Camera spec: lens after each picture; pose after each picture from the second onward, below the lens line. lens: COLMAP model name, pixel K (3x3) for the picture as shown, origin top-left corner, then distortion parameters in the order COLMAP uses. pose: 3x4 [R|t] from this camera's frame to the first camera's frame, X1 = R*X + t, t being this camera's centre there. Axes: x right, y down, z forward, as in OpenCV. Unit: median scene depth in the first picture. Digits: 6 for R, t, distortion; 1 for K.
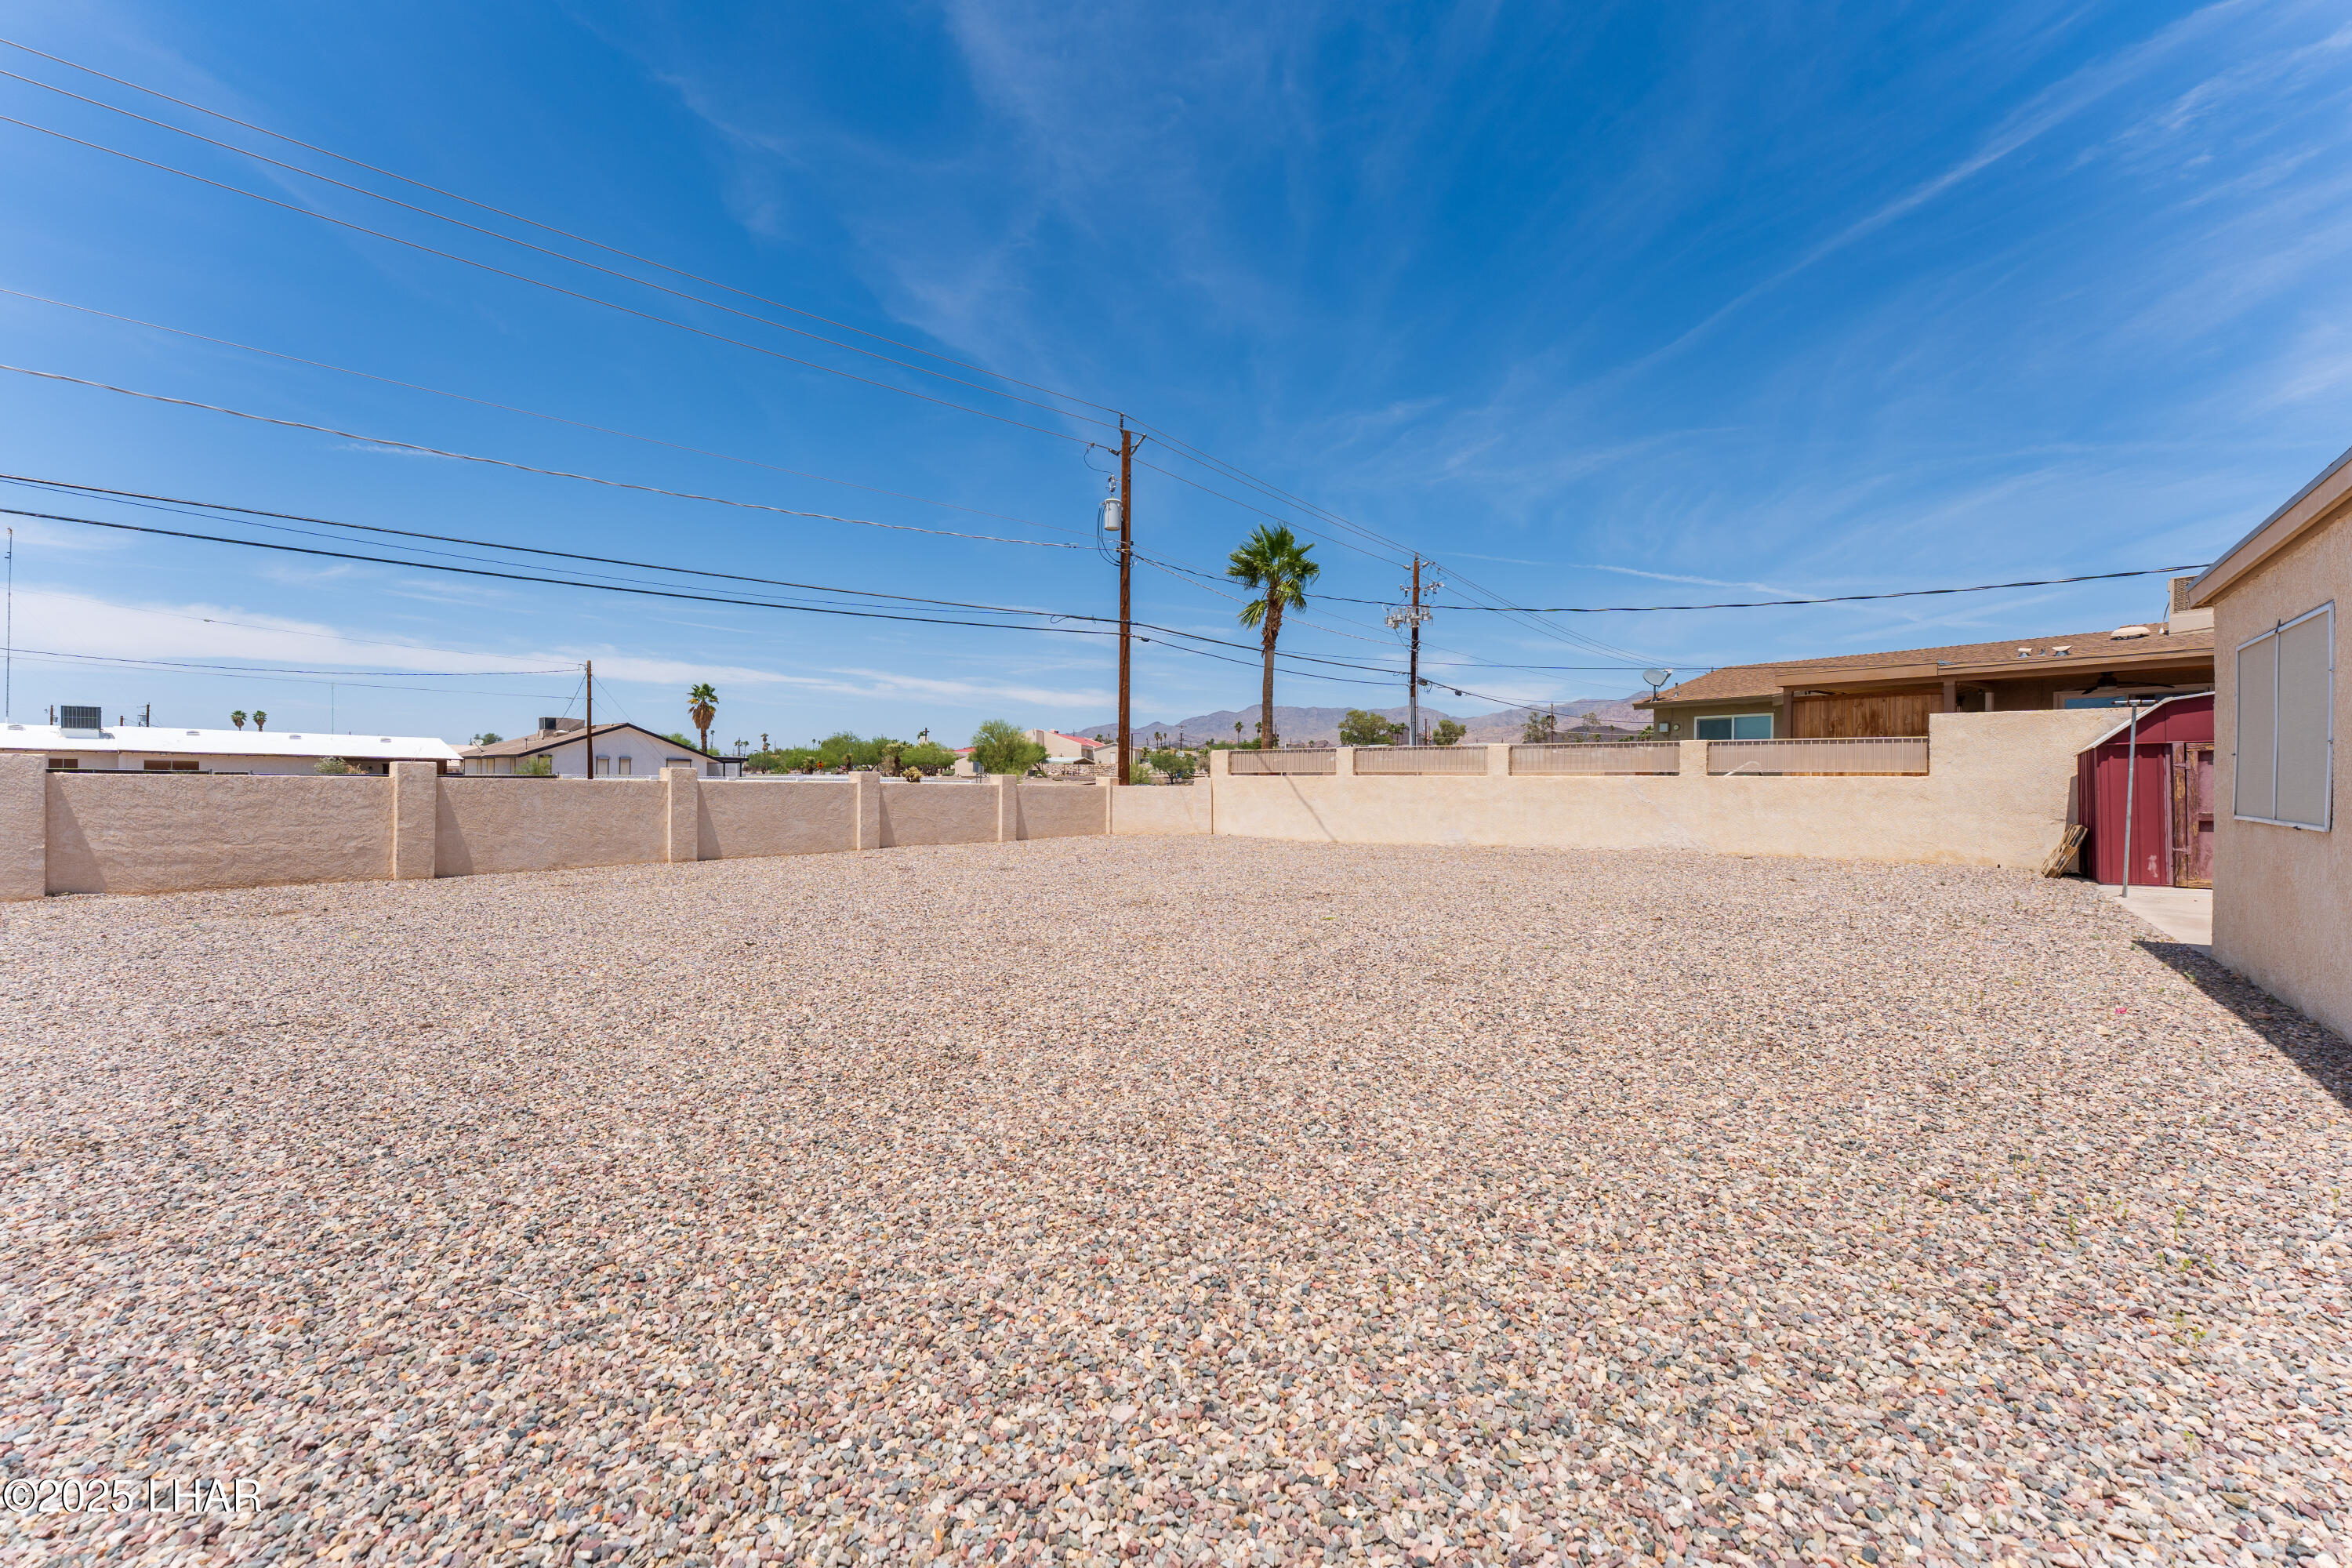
lens RADIAL K [[931.0, 0, 1182.1], [0, 931.0, 772.3], [0, 0, 1]] dist [-0.003733, 0.001803]
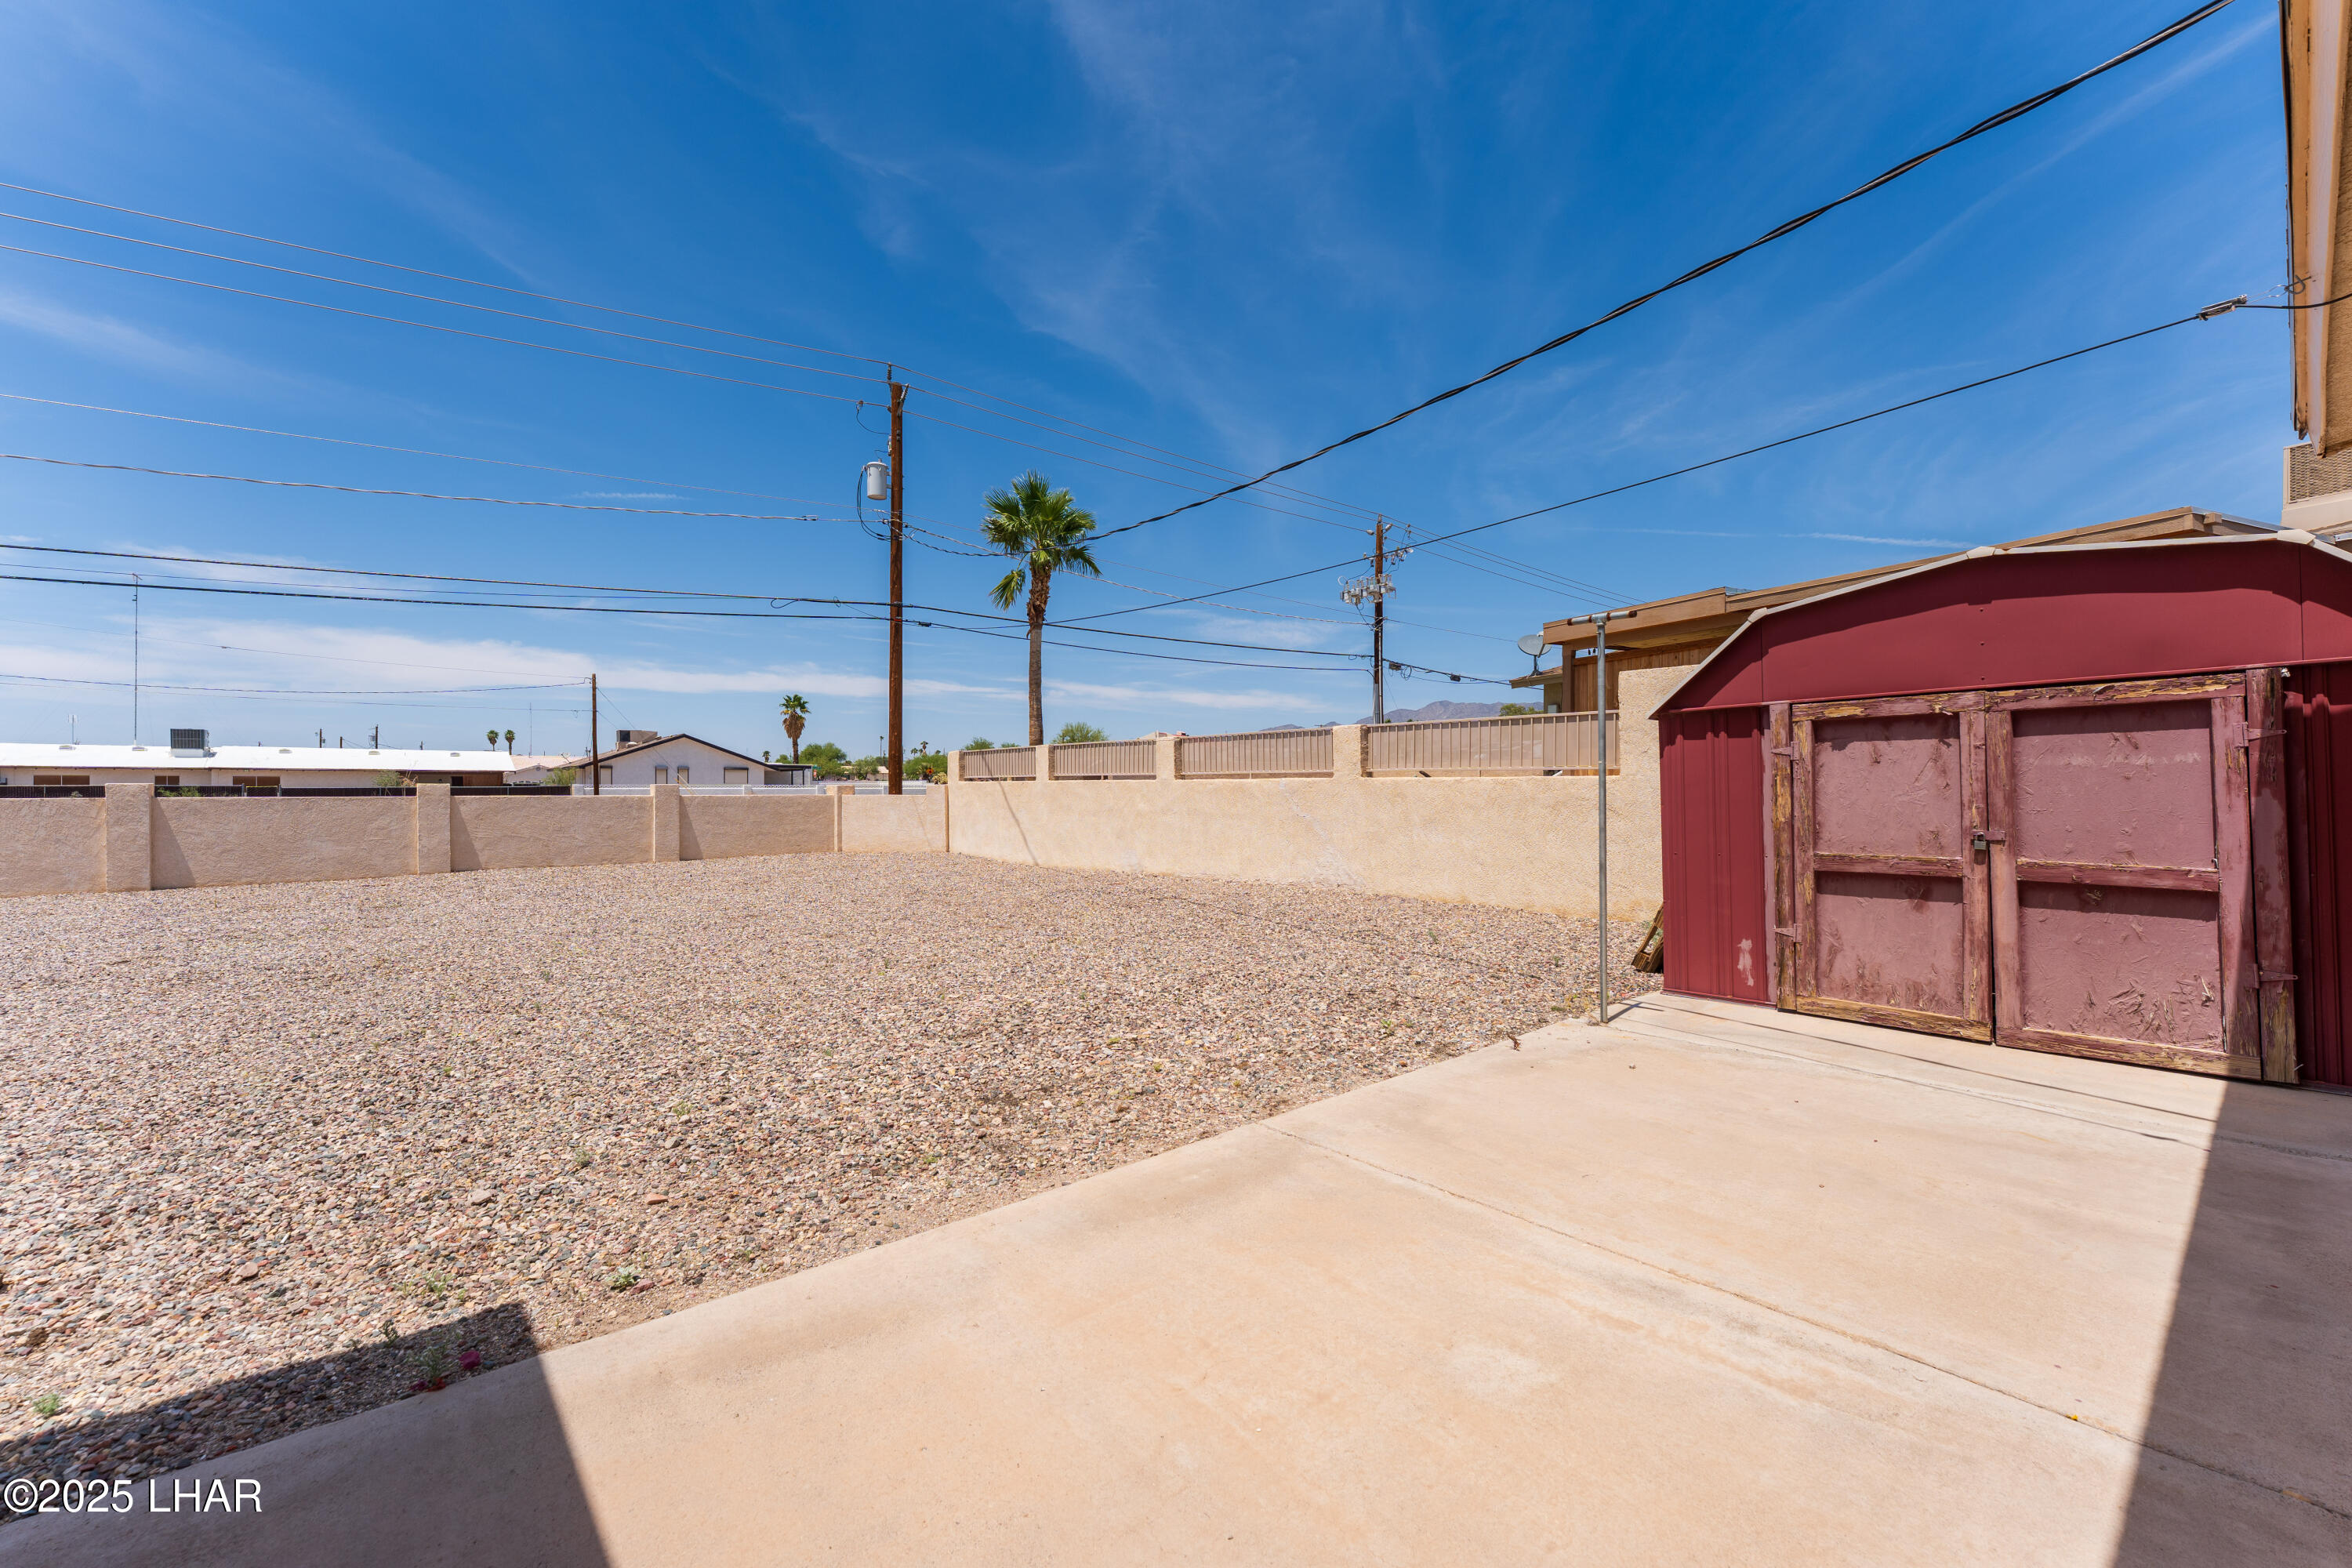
lens RADIAL K [[931.0, 0, 1182.1], [0, 931.0, 796.8], [0, 0, 1]] dist [-0.003733, 0.001803]
pose [[0.982261, -0.008249, -0.187338, 0.210890], [0.012886, 0.999640, 0.023548, -0.000070], [0.187077, -0.025545, 0.982013, 0.116595]]
